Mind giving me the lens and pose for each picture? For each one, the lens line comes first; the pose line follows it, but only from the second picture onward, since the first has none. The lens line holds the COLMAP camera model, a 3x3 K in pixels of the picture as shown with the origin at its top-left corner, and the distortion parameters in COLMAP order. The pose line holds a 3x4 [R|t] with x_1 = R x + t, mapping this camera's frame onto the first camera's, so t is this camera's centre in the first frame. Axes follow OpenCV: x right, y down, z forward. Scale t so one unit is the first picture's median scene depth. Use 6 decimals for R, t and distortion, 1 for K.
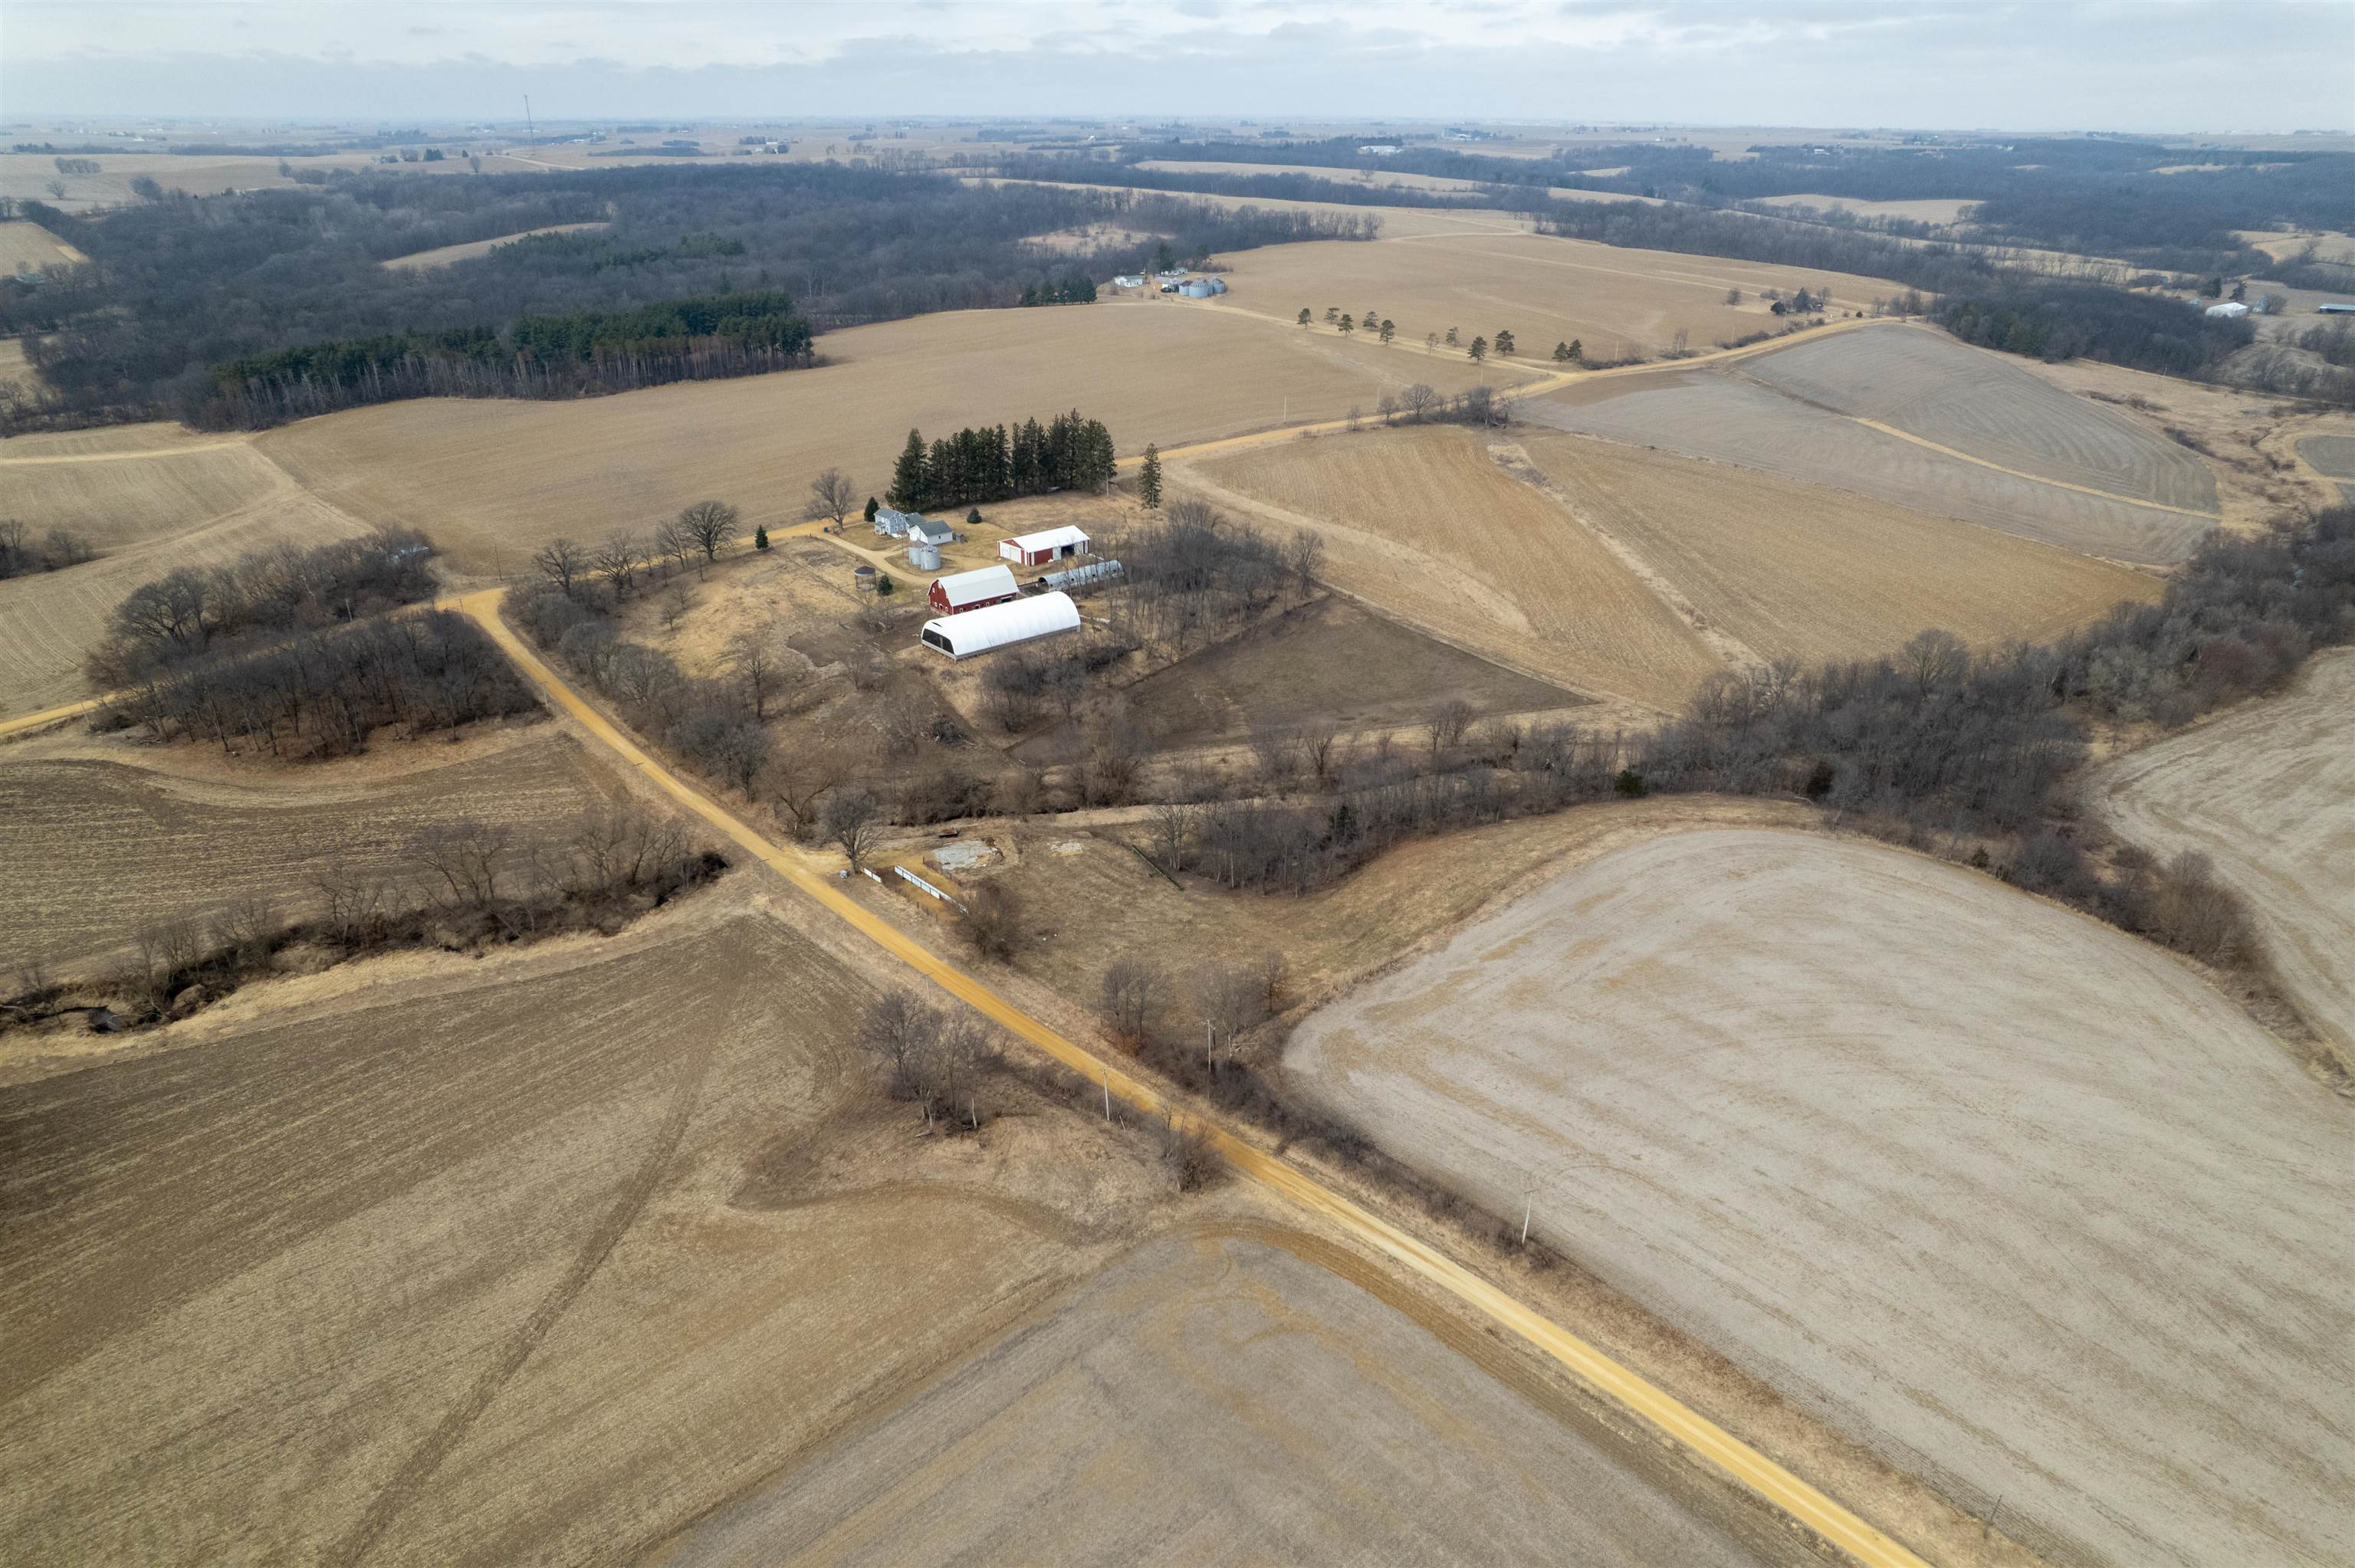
lens RADIAL K [[1515.9, 0, 1185.6], [0, 1515.9, 798.5], [0, 0, 1]] dist [-0.052852, 0.033262]
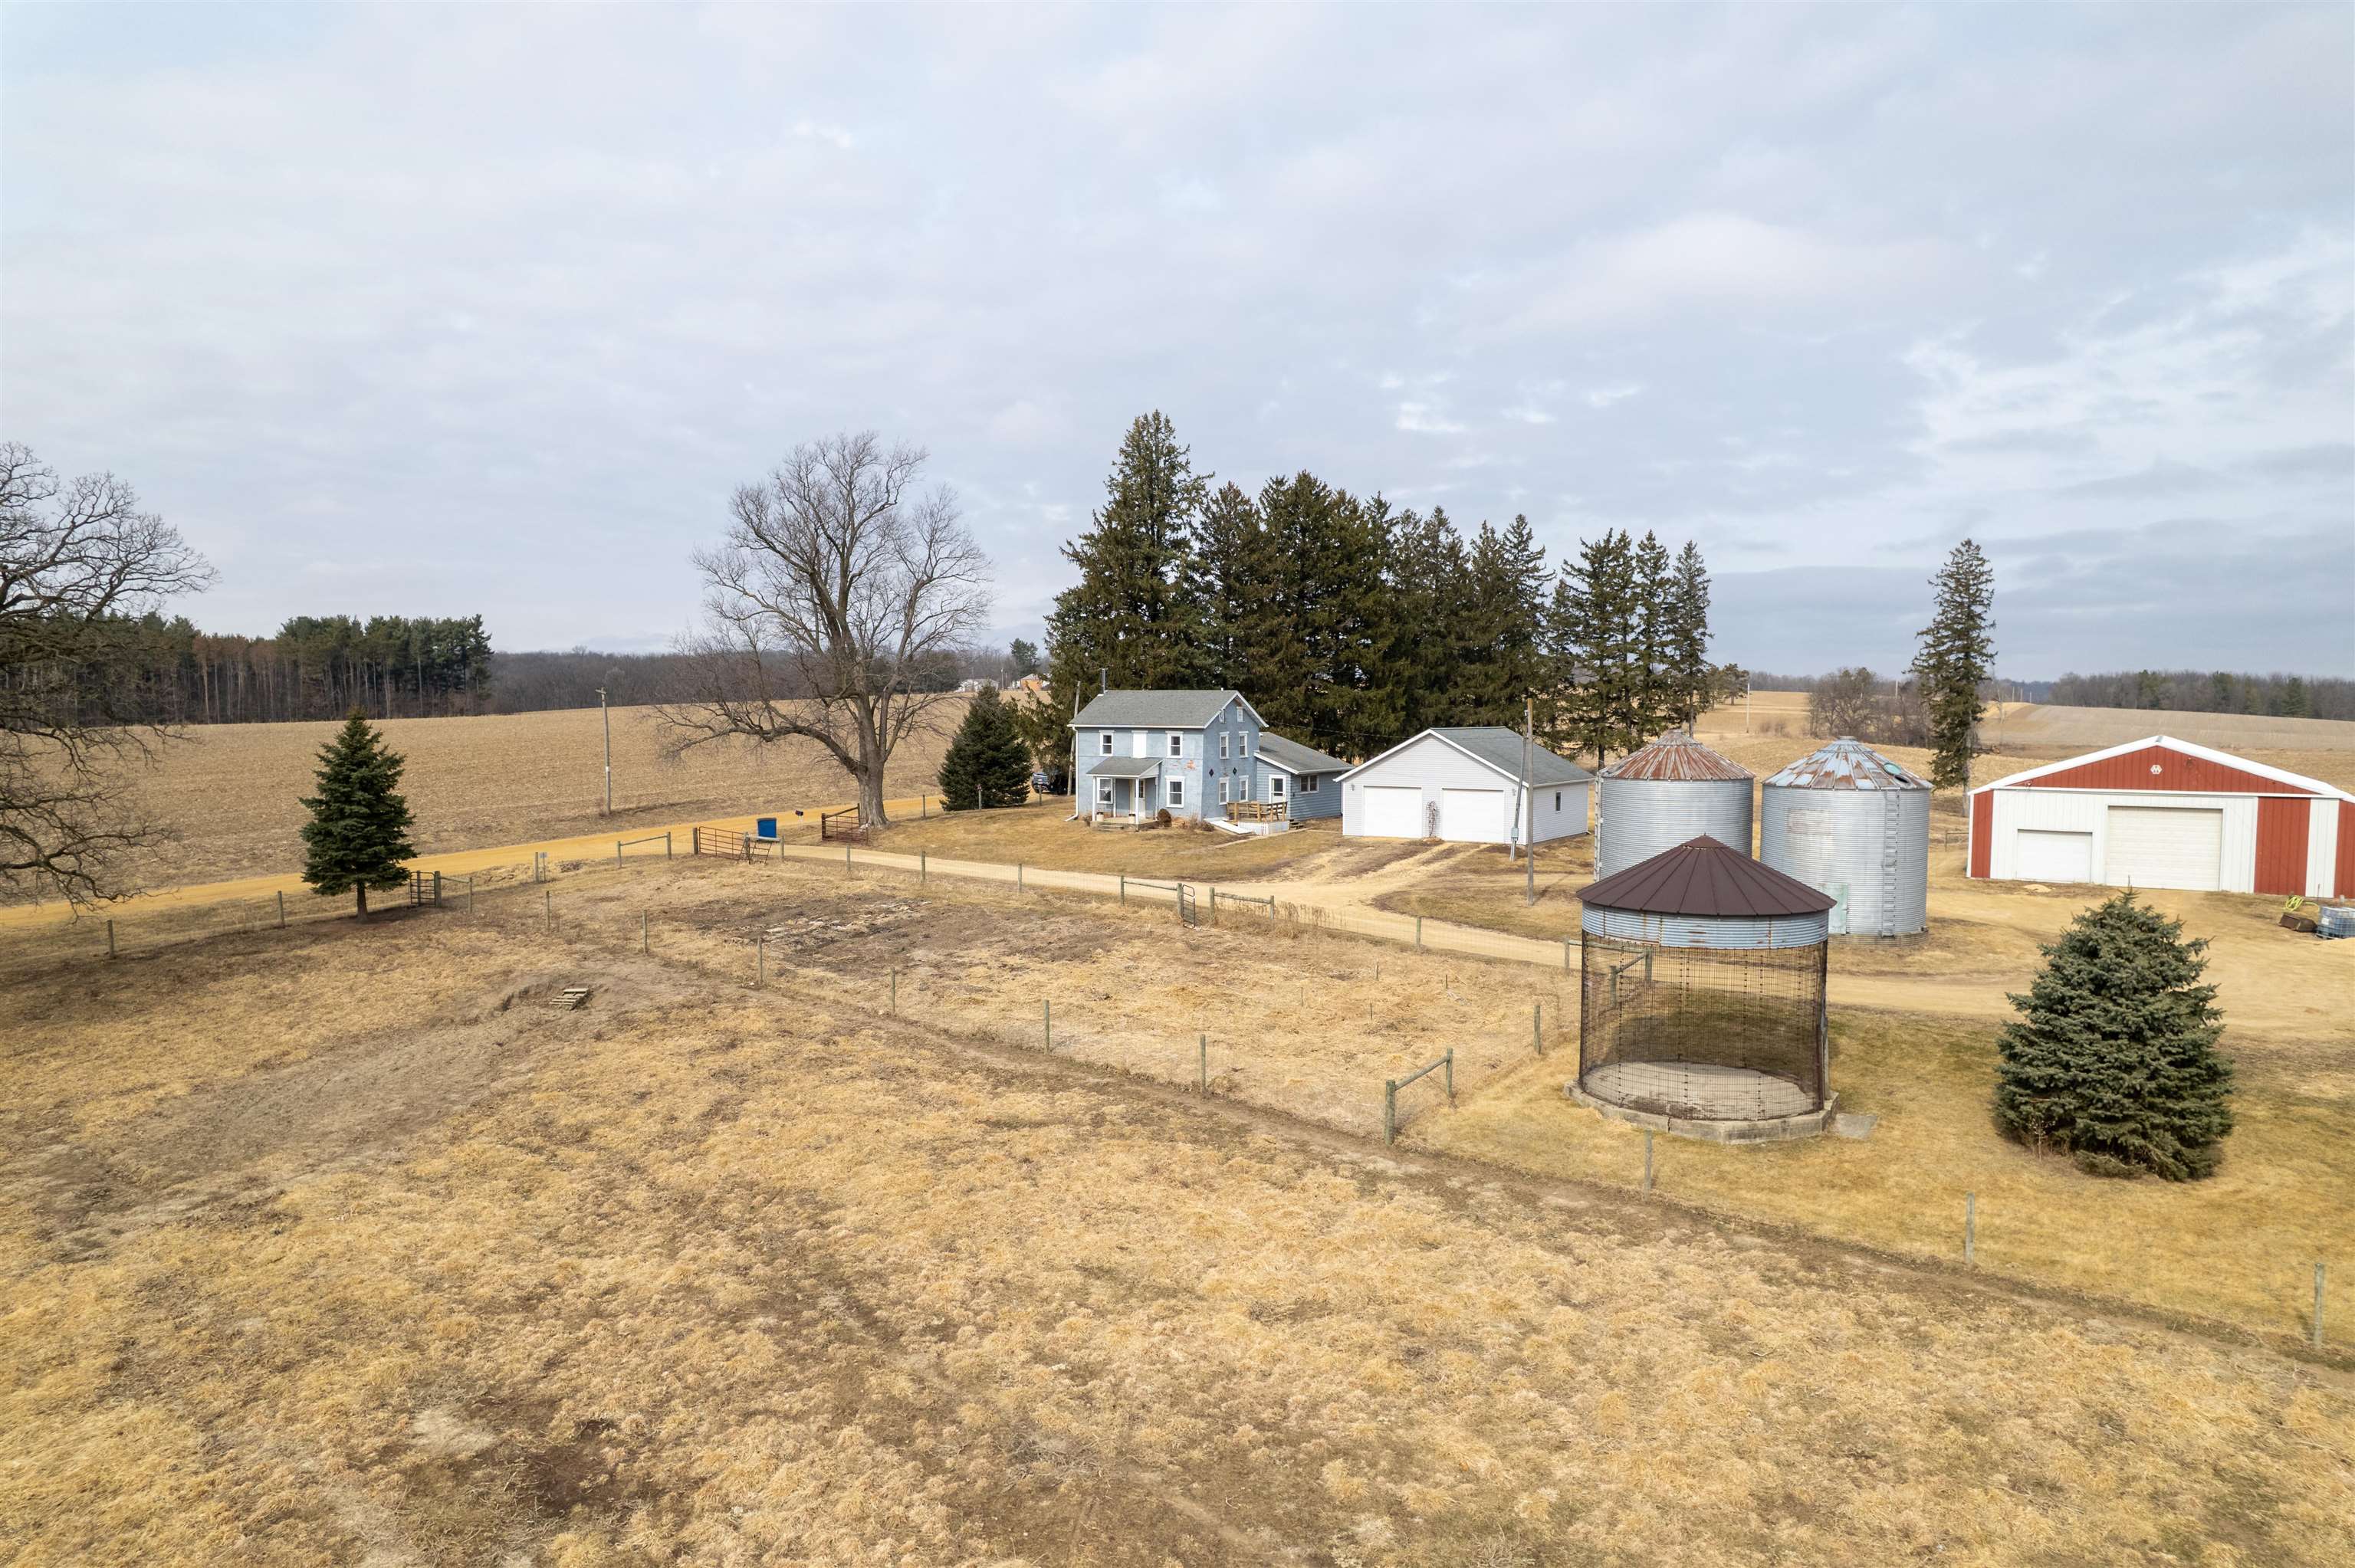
lens RADIAL K [[1512.1, 0, 1188.4], [0, 1512.1, 805.2], [0, 0, 1]] dist [-0.078509, 0.072785]
pose [[0.969364, -0.022248, 0.244619, -0.296044], [0.108871, 0.931637, -0.346699, -0.147211], [-0.220183, 0.362709, 0.905517, 1.056390]]
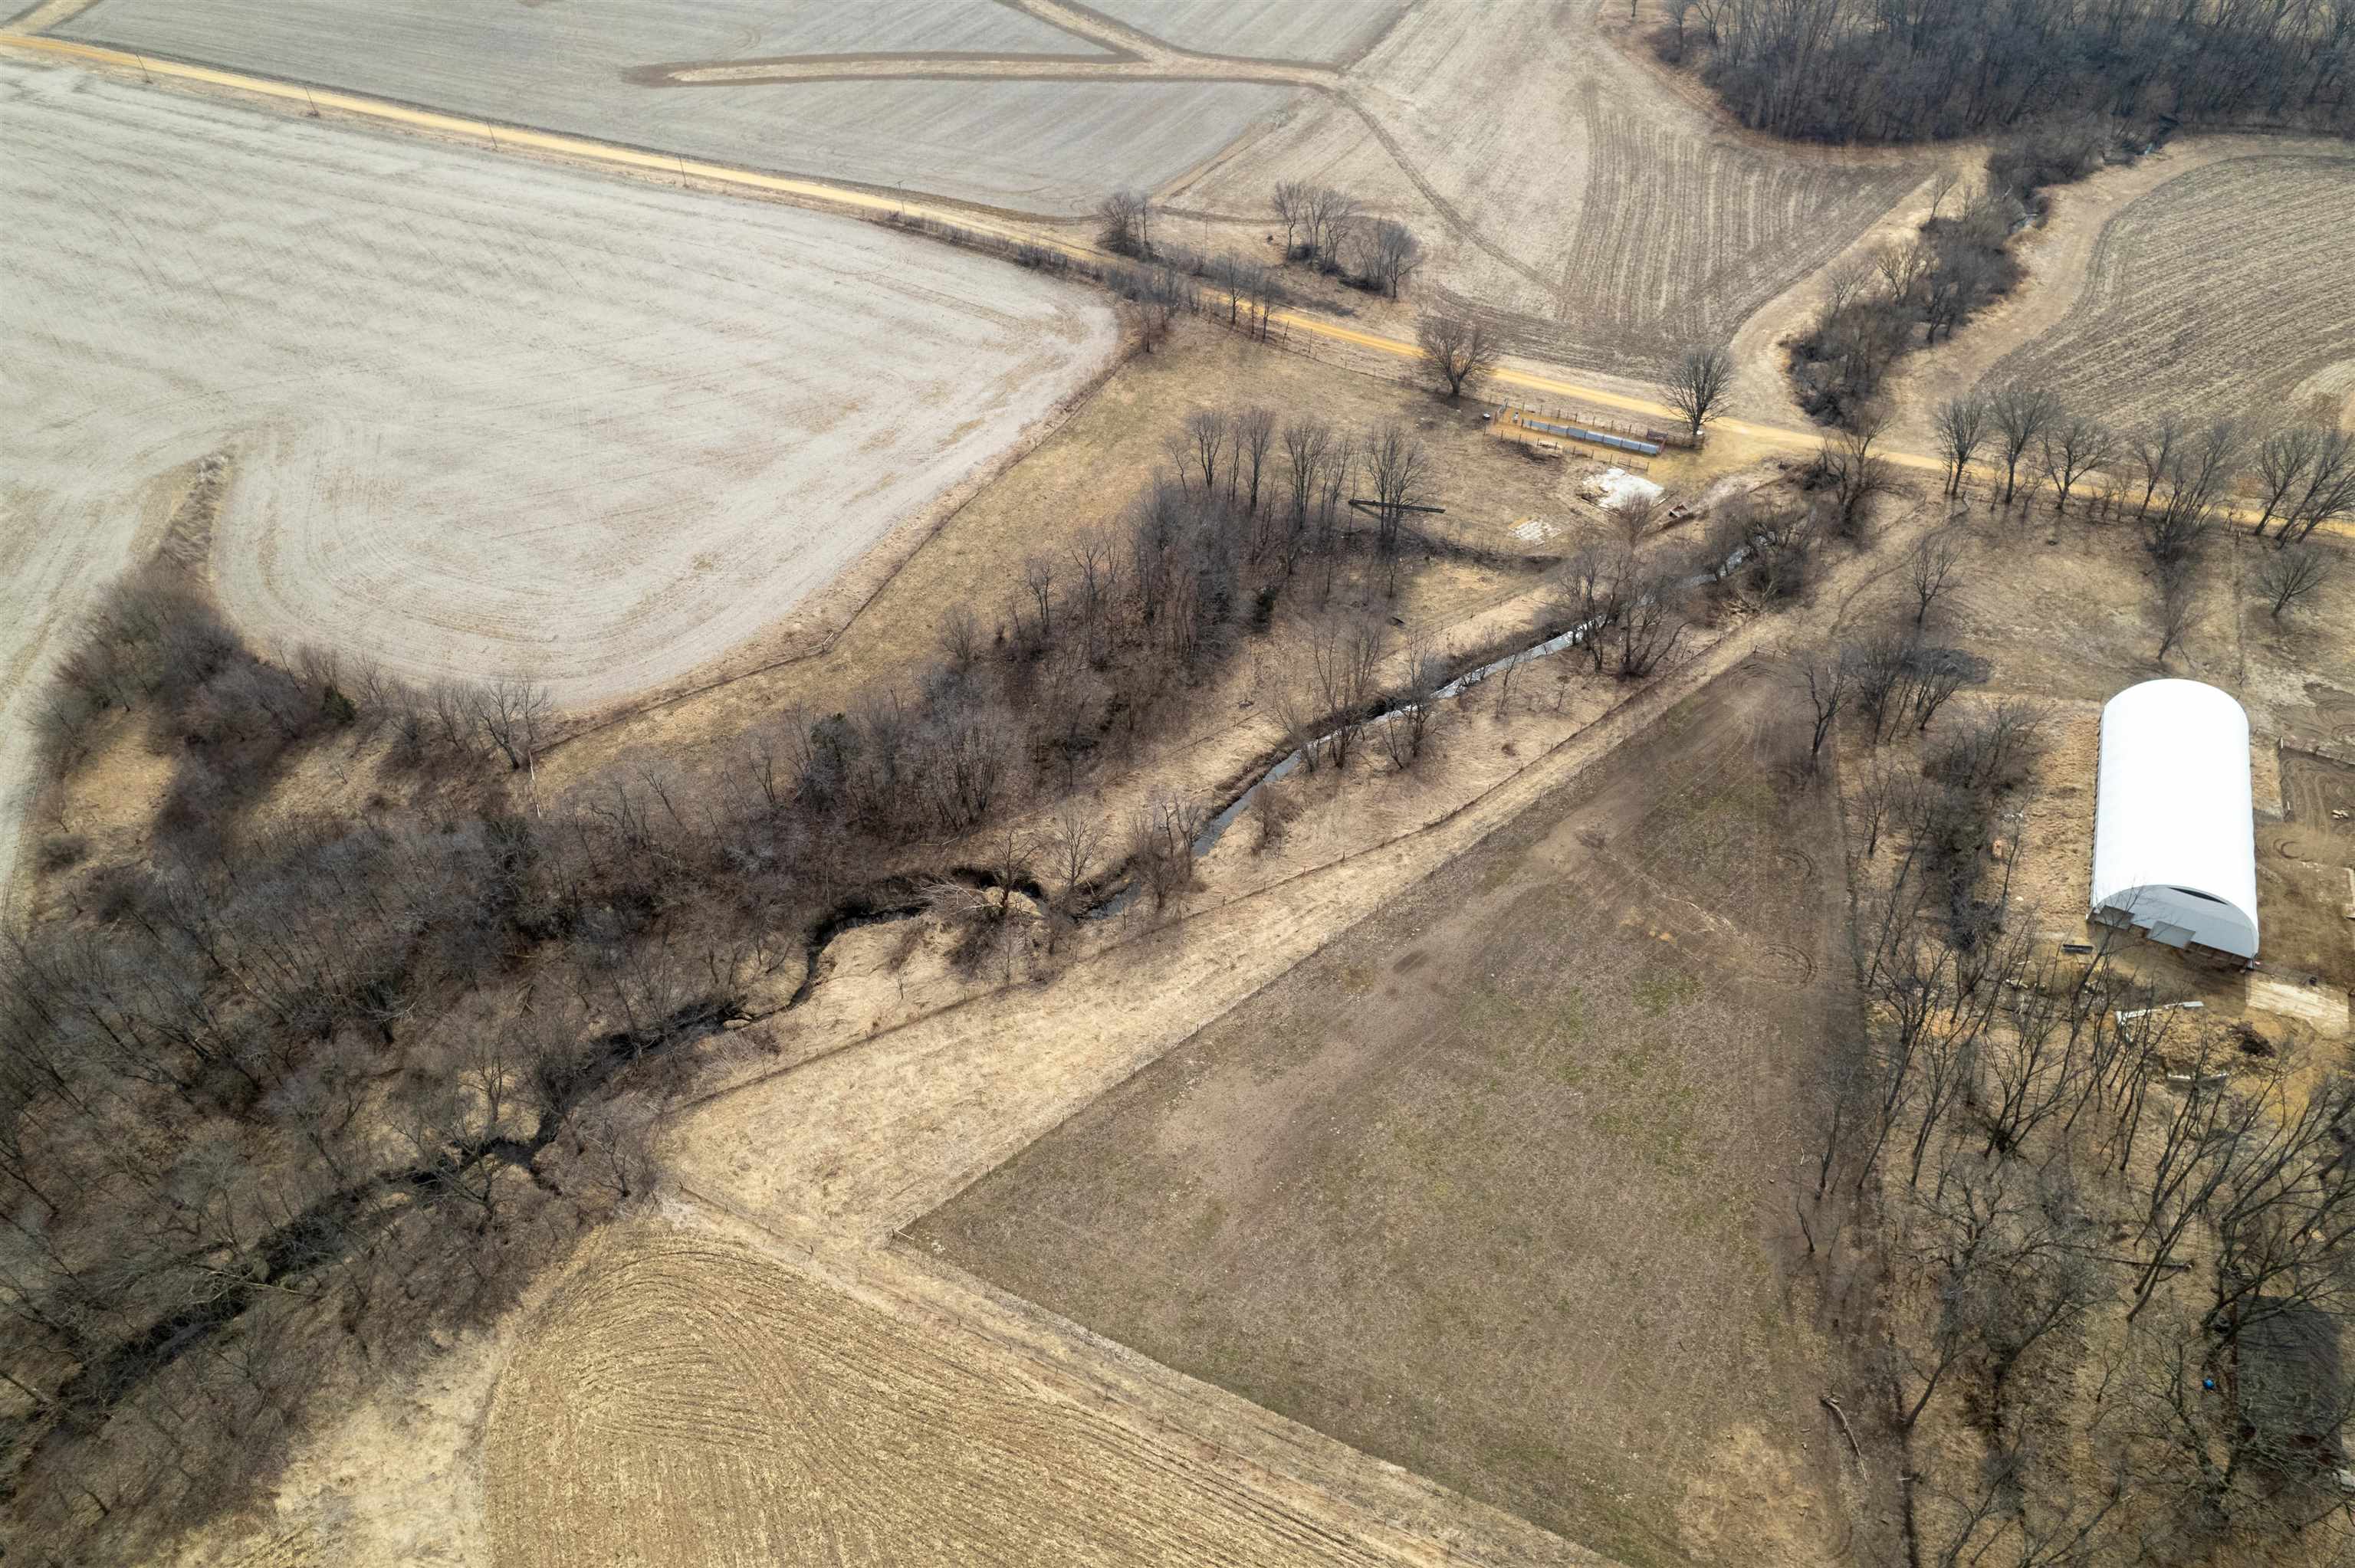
lens RADIAL K [[1515.9, 0, 1185.6], [0, 1515.9, 798.5], [0, 0, 1]] dist [-0.052852, 0.033262]
pose [[-0.914459, 0.282826, -0.289439, 0.292399], [-0.165506, 0.391298, 0.905259, -0.490078], [0.369287, 0.875726, -0.311016, 1.064398]]
